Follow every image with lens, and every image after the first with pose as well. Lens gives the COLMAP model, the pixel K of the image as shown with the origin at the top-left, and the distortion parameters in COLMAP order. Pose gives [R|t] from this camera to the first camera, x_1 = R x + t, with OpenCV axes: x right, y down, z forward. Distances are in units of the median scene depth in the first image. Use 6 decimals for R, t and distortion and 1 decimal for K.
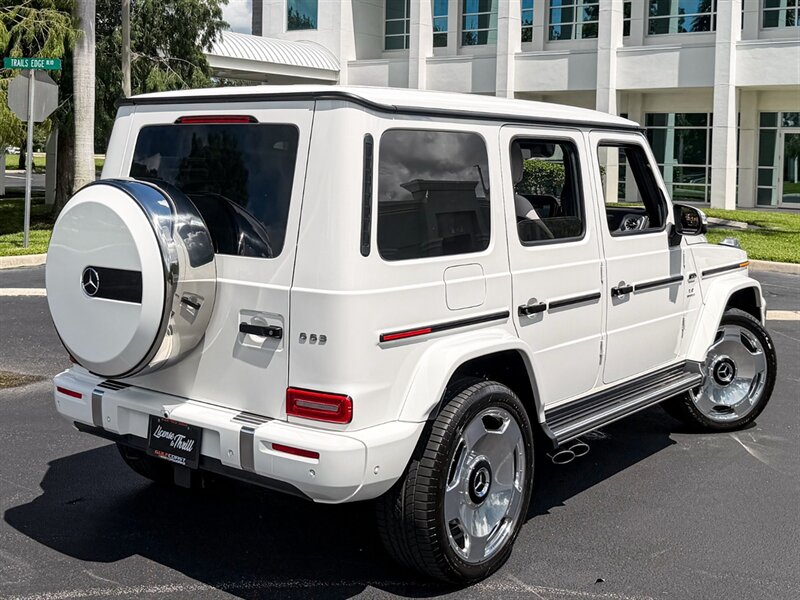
lens RADIAL K [[1004.3, 0, 407.4], [0, 1004.3, 169.4], [0, 0, 1]] dist [0.188583, -0.438560]
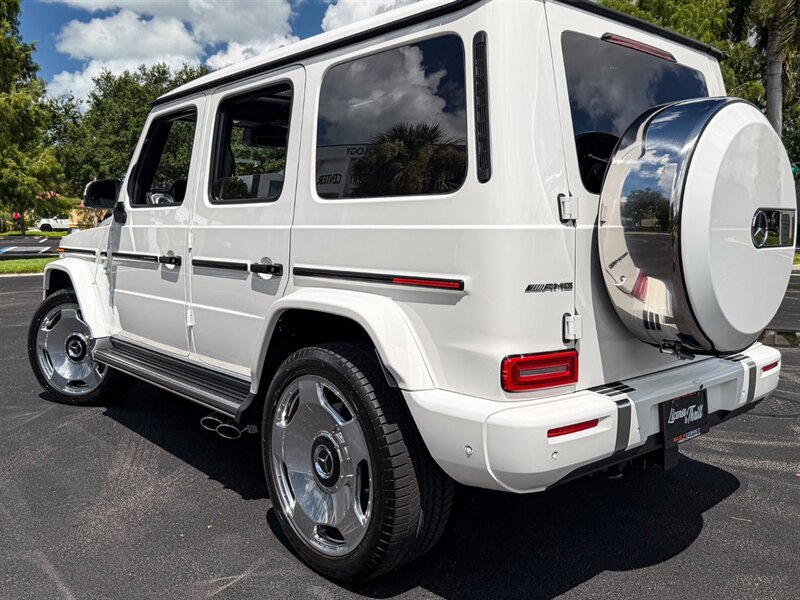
lens RADIAL K [[693.2, 0, 384.6], [0, 693.2, 233.0], [0, 0, 1]] dist [0.125119, -0.245339]
pose [[0.201055, -0.030170, 0.979115, -0.827697], [0.007259, 0.999544, 0.029309, 0.088775], [-0.979553, 0.001215, 0.201182, 1.092040]]
